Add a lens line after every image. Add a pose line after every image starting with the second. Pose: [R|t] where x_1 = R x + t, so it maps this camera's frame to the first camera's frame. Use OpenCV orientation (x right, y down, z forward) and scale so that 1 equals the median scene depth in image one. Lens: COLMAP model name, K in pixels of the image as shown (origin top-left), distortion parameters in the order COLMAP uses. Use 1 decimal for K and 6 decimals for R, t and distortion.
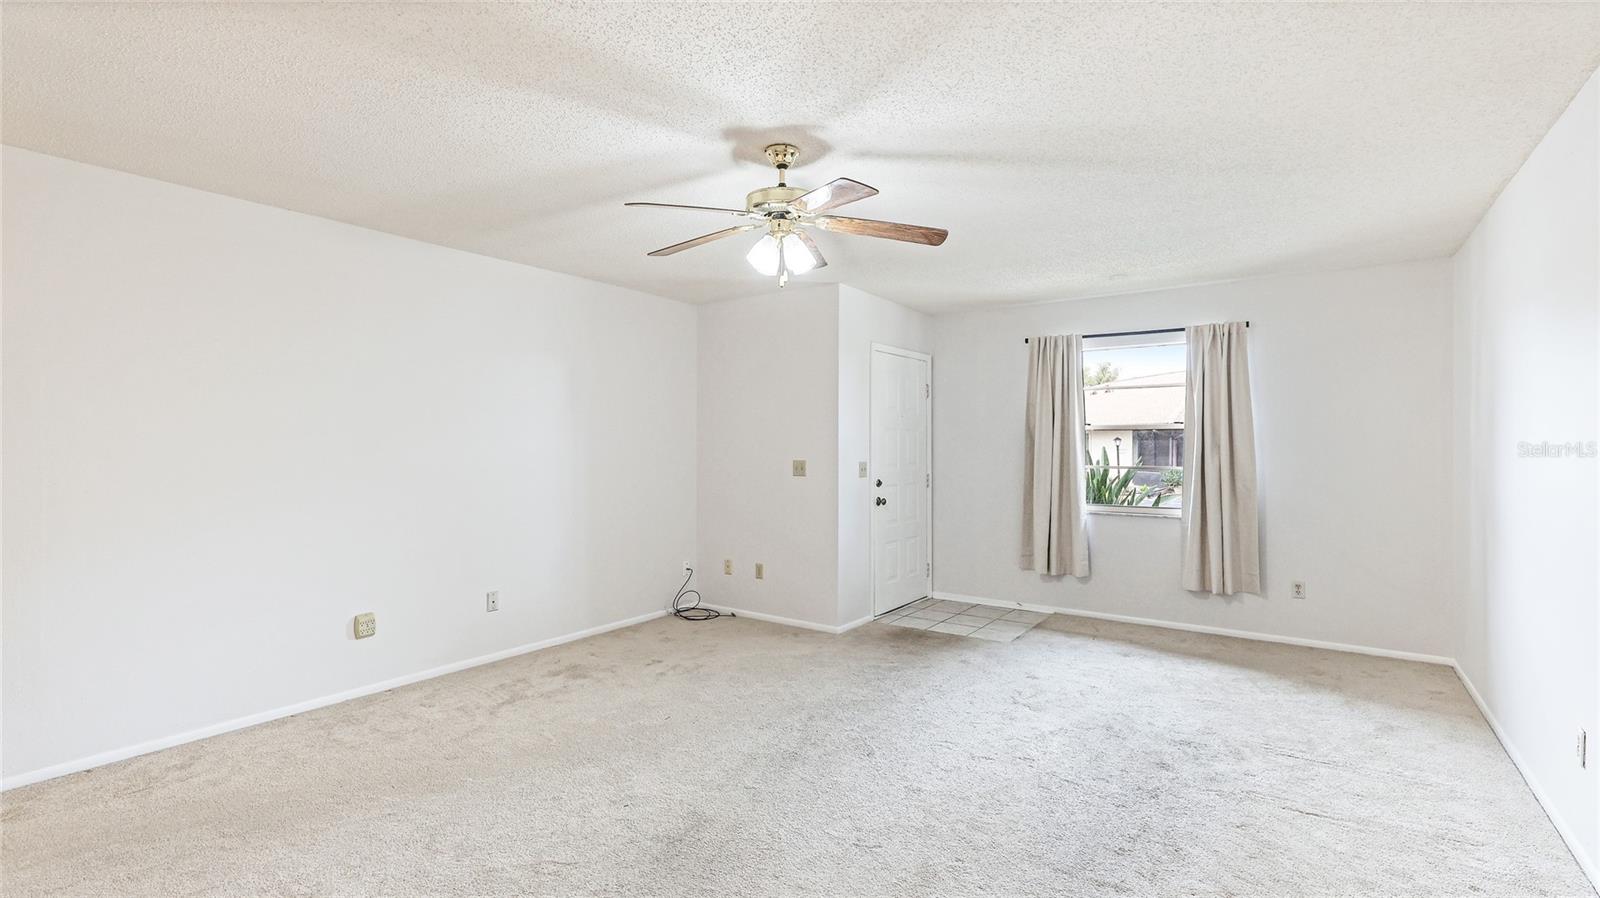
lens RADIAL K [[722.5, 0, 793.2], [0, 722.5, 446.5], [0, 0, 1]] dist [-0.000307, -0.001025]
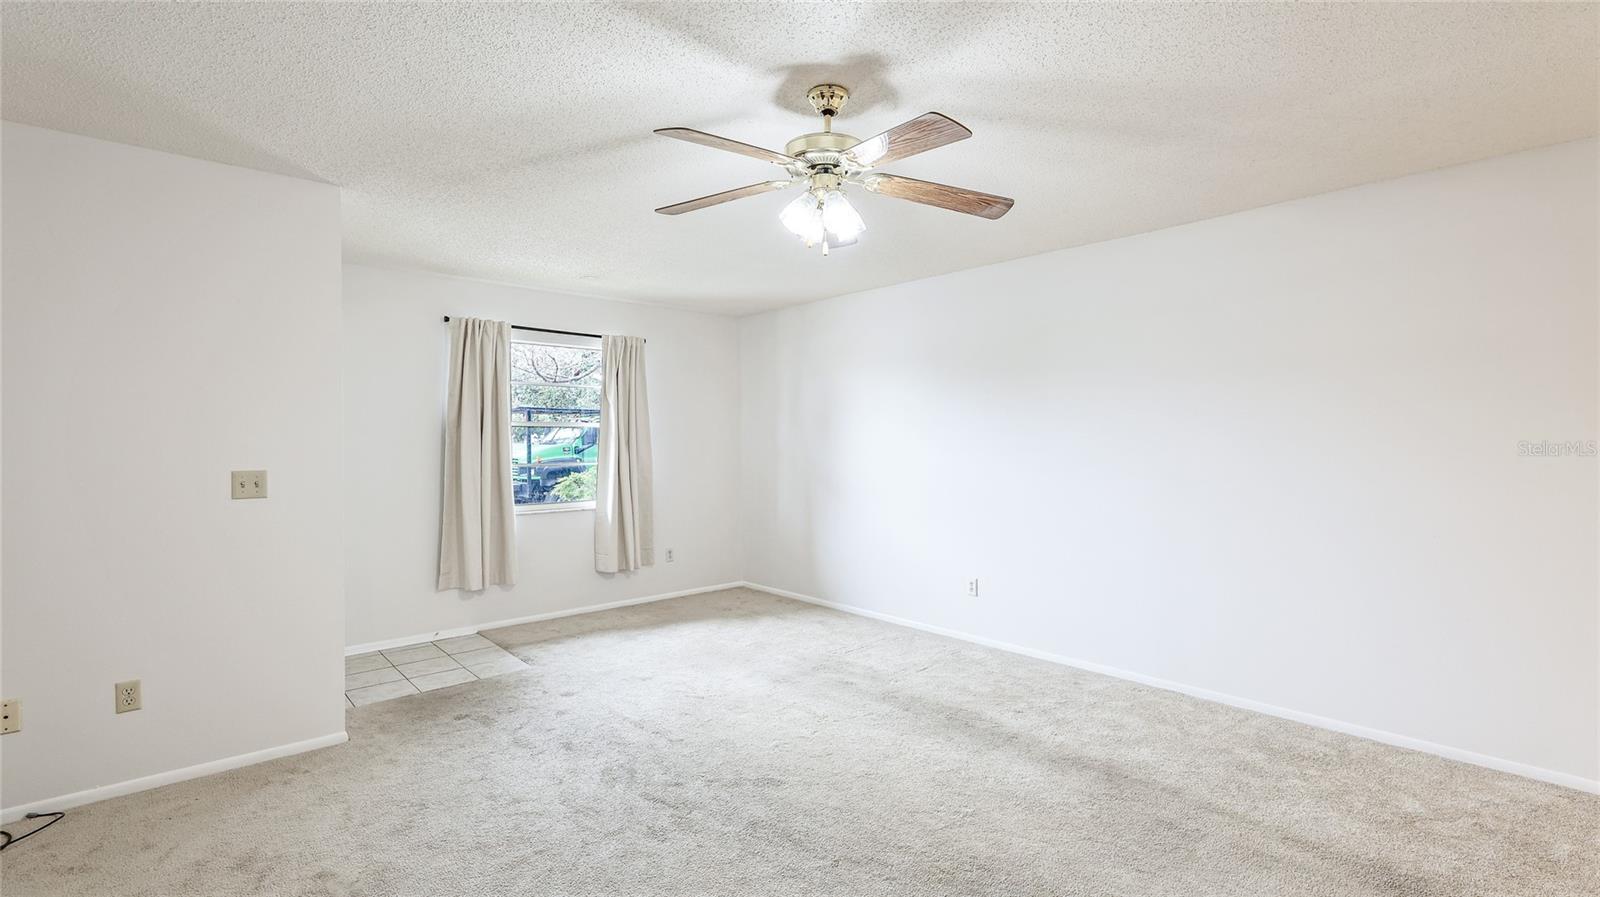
lens RADIAL K [[722.5, 0, 805.1], [0, 722.5, 443.4], [0, 0, 1]] dist [-0.000307, -0.001025]
pose [[0.210378, -0.004301, 0.977611, -0.469983], [0.005146, 0.999981, 0.003292, -0.001784], [-0.977607, 0.004338, 0.210396, 0.471050]]
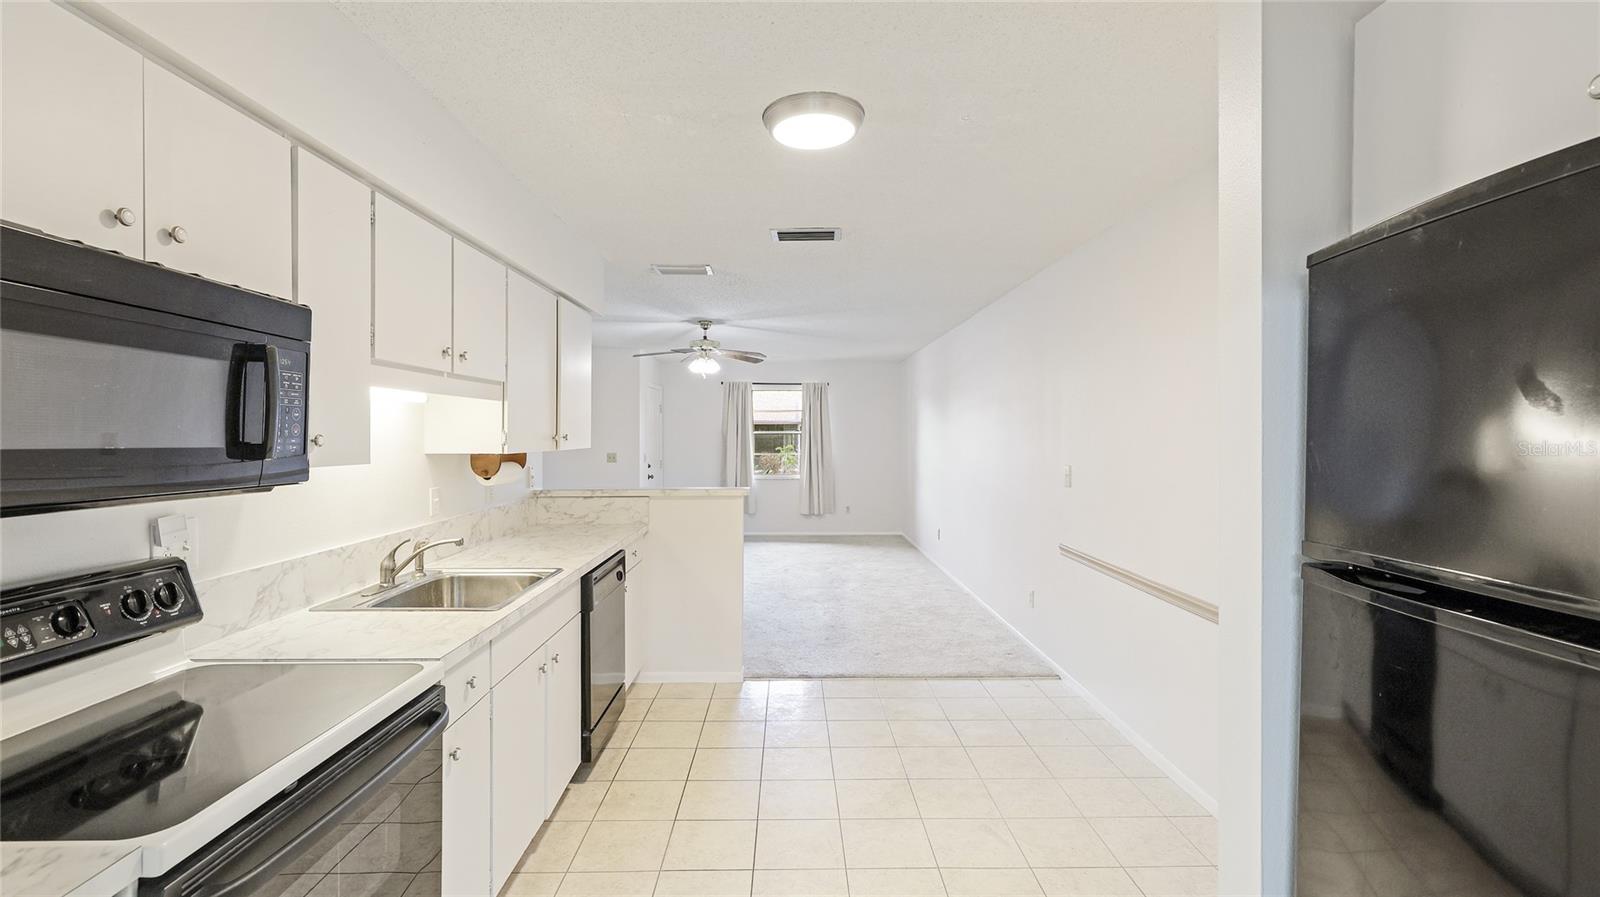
lens RADIAL K [[722.5, 0, 804.4], [0, 722.5, 452.1], [0, 0, 1]] dist [-0.000307, -0.001025]
pose [[0.803215, -0.015045, 0.595499, -0.644294], [0.002970, 0.999770, 0.021252, -0.016796], [-0.595682, -0.015301, 0.803075, -0.610399]]
